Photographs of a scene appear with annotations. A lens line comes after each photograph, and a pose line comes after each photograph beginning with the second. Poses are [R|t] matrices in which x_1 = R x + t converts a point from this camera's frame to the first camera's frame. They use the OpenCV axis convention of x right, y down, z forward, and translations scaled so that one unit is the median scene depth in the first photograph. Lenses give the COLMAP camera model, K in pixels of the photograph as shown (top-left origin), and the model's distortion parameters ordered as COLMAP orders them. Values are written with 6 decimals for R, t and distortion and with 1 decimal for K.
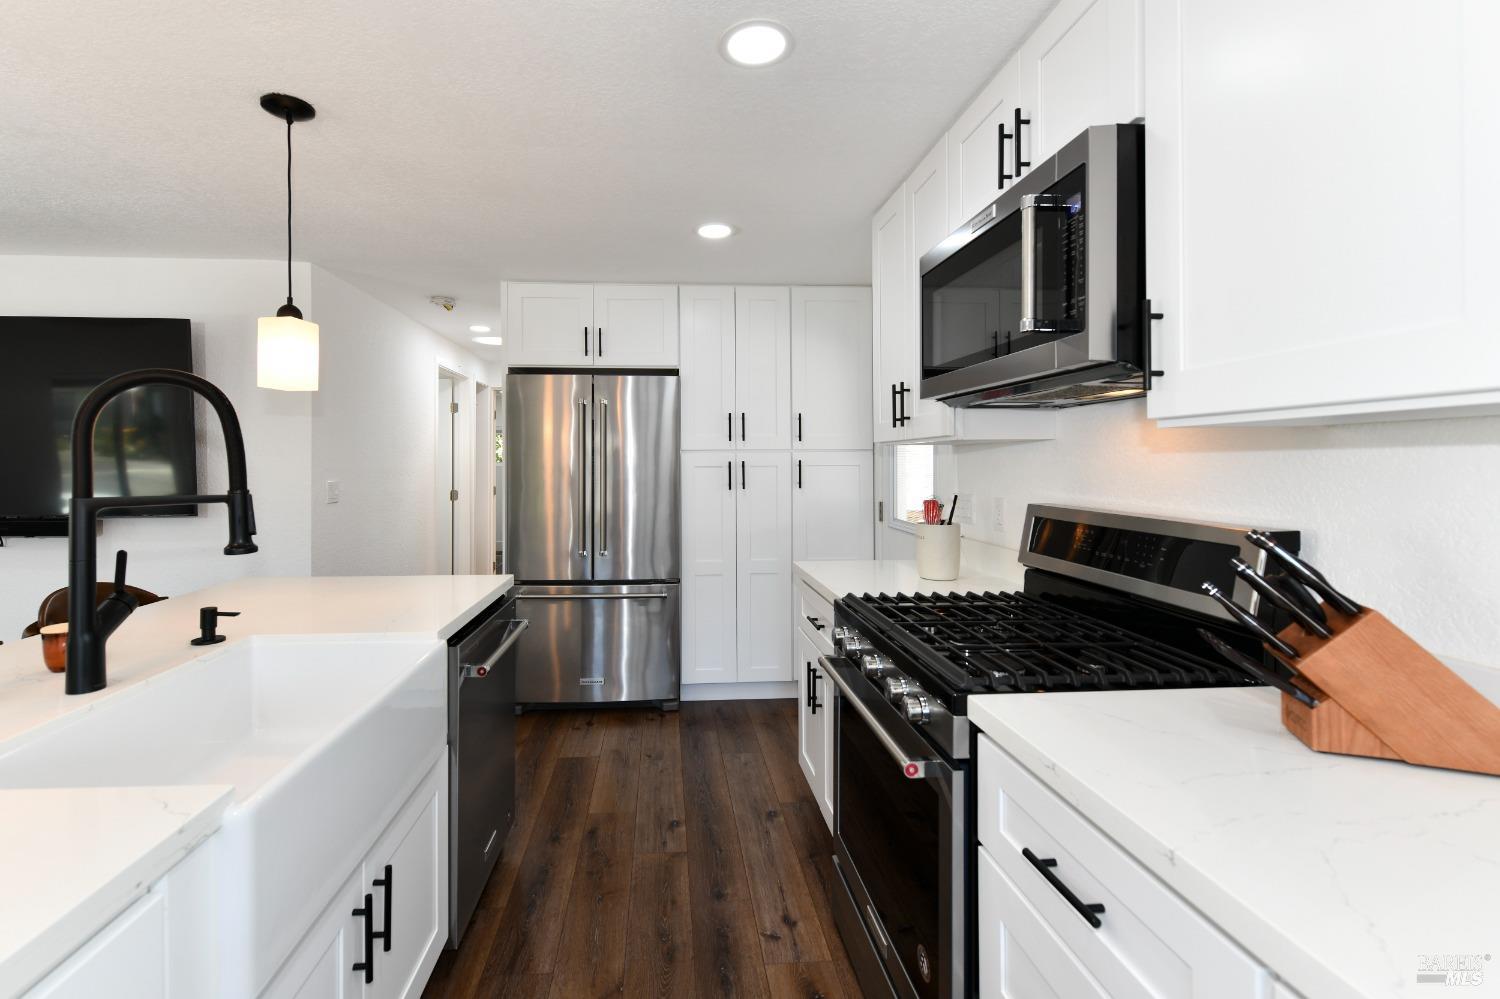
lens RADIAL K [[643.3, 0, 708.7], [0, 643.3, 462.1], [0, 0, 1]] dist [0.001151, 0.000126]
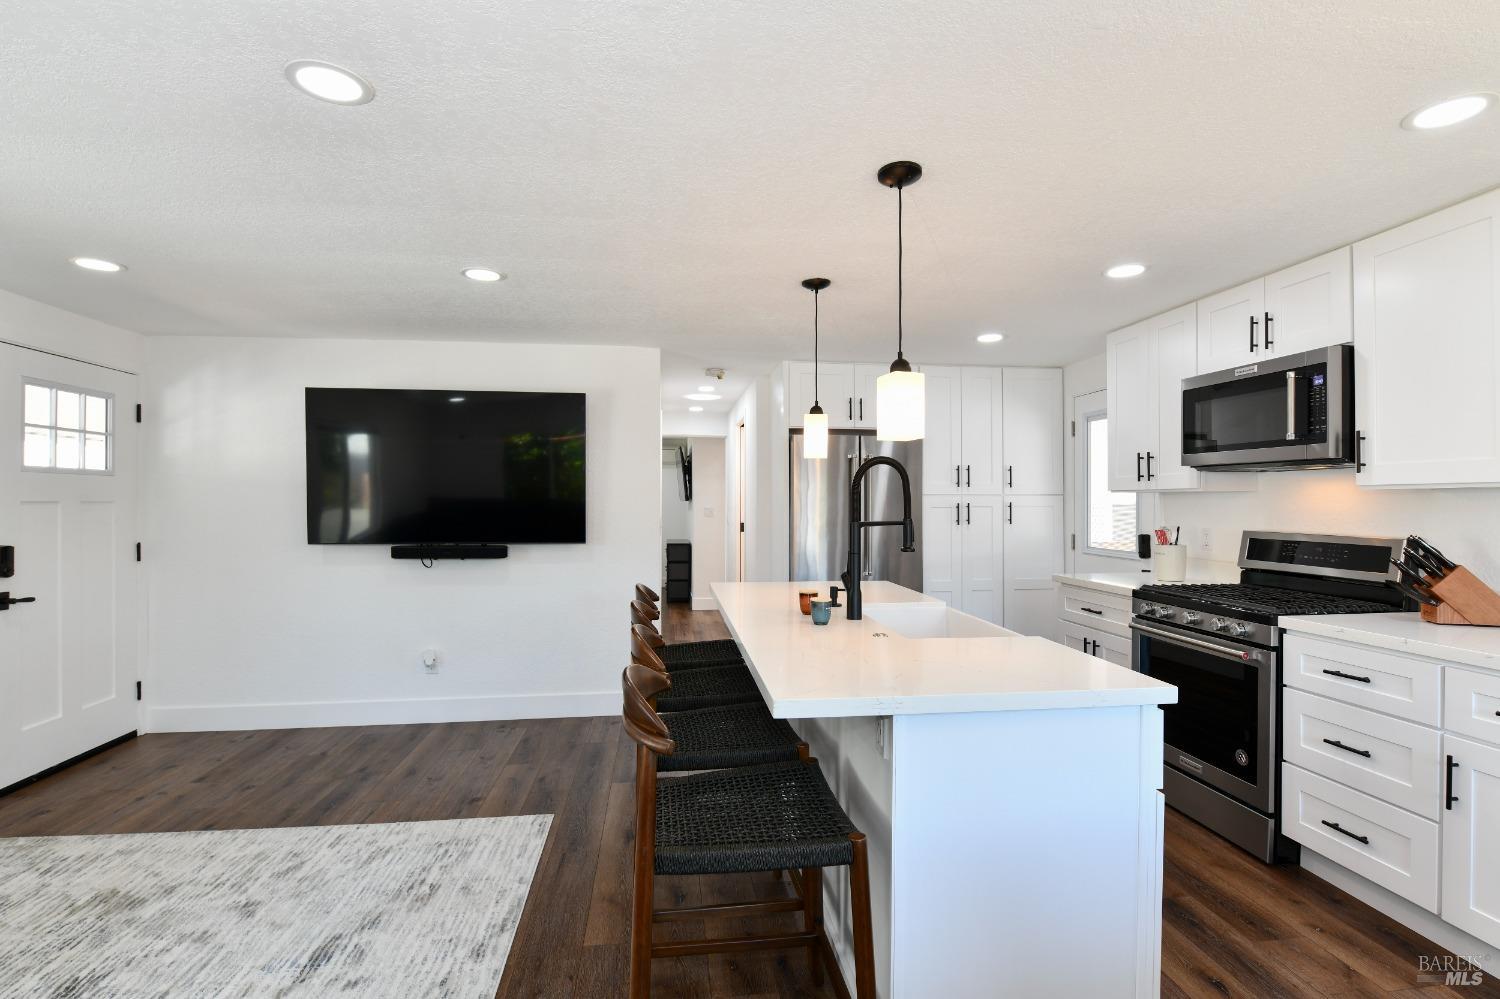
lens RADIAL K [[698.7, 0, 750.0], [0, 698.7, 499.5], [0, 0, 1]] dist [-0.016465, 0.000584]
pose [[0.998451, 0.003193, 0.055553, -1.310278], [-0.002983, 0.999988, -0.003855, -0.004190], [-0.055564, 0.003683, 0.998448, -1.055083]]
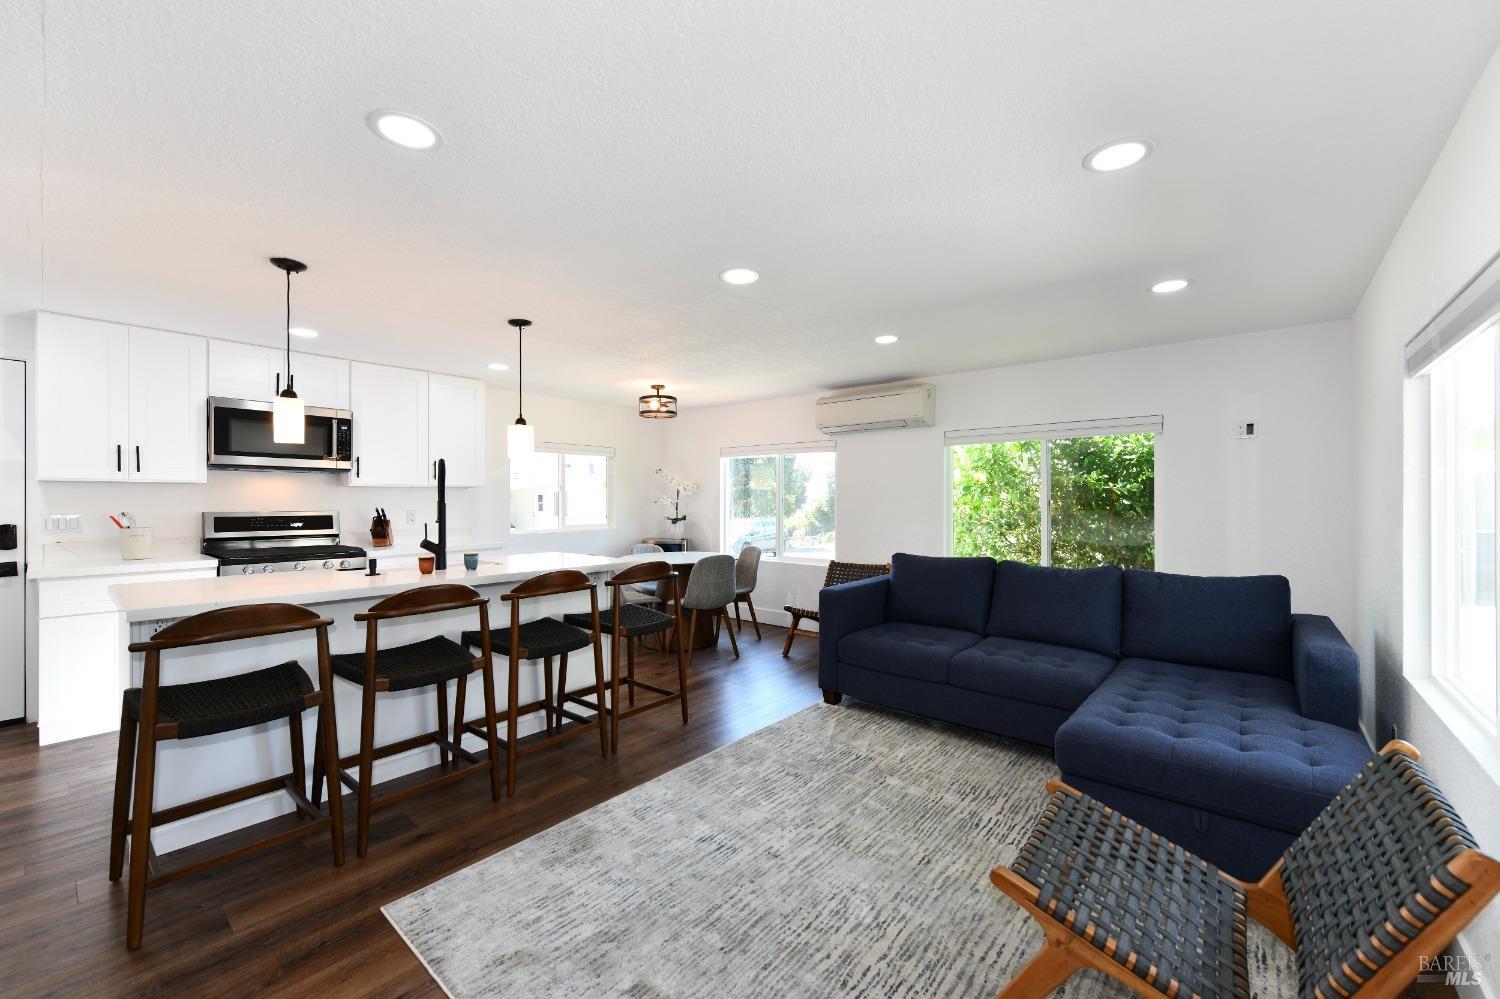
lens RADIAL K [[597.9, 0, 750.0], [0, 597.9, 499.5], [0, 0, 1]] dist [0.000750, 0.000052]
pose [[-0.726685, -0.000142, 0.686971, -3.553290], [-0.000805, 0.999999, -0.000645, 0.034681], [-0.686970, -0.001022, -0.726685, 1.845204]]
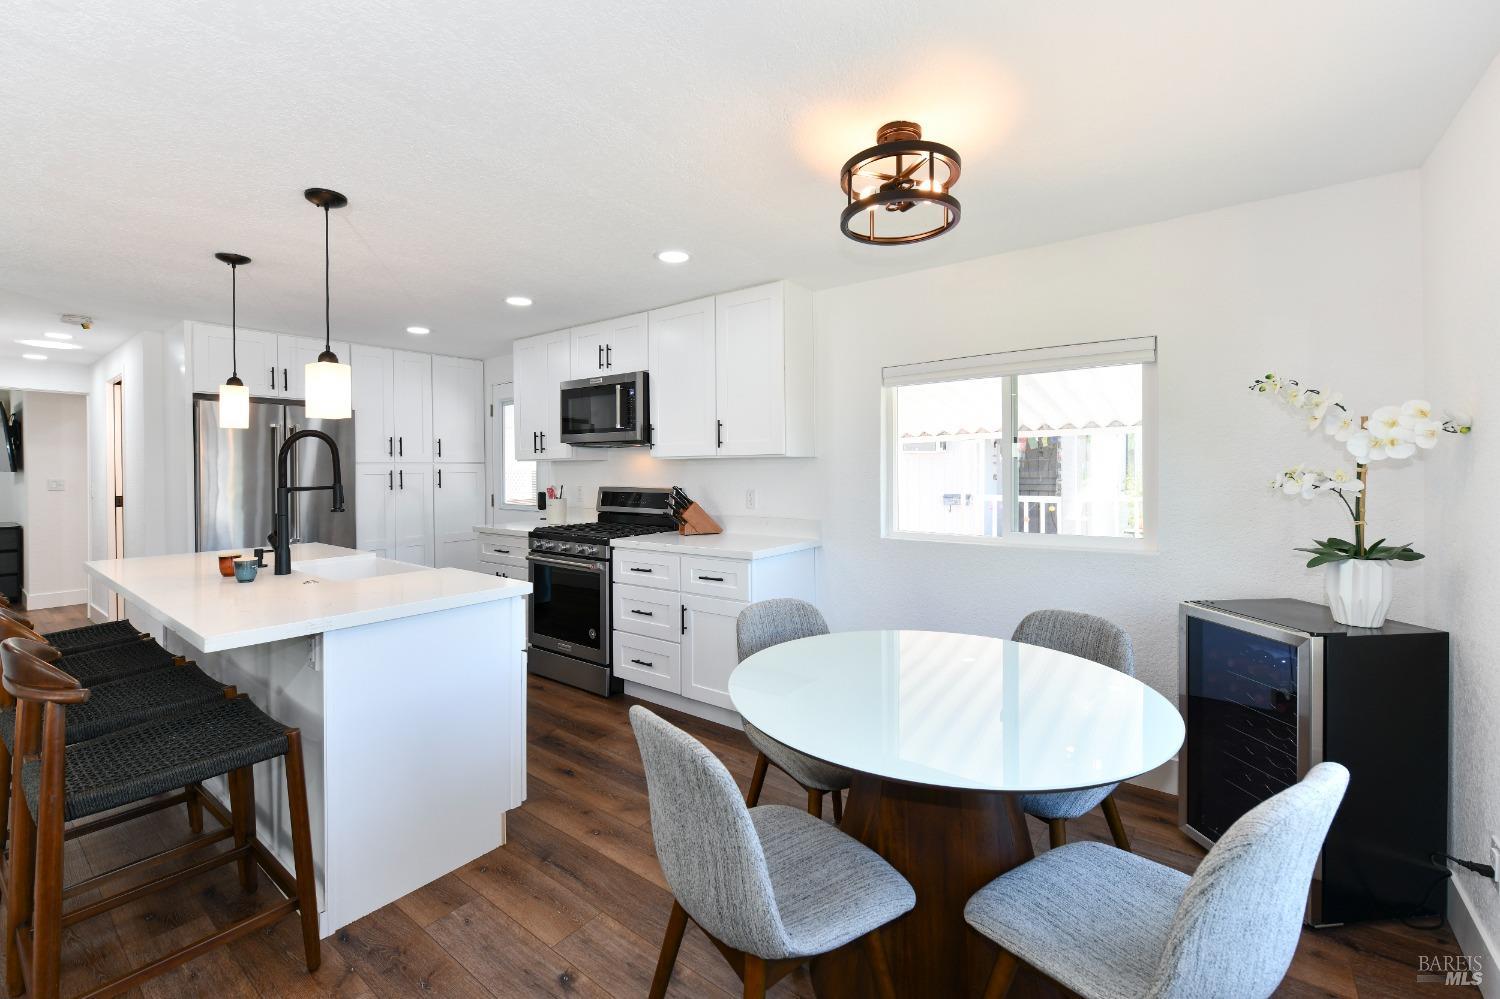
lens RADIAL K [[627.7, 0, 741.4], [0, 627.7, 470.1], [0, 0, 1]] dist [-0.005217, -0.000611]
pose [[0.664000, -0.006509, 0.747704, -1.422891], [0.007242, 0.999971, 0.002274, 0.001565], [-0.747697, 0.003905, 0.664028, -1.512055]]
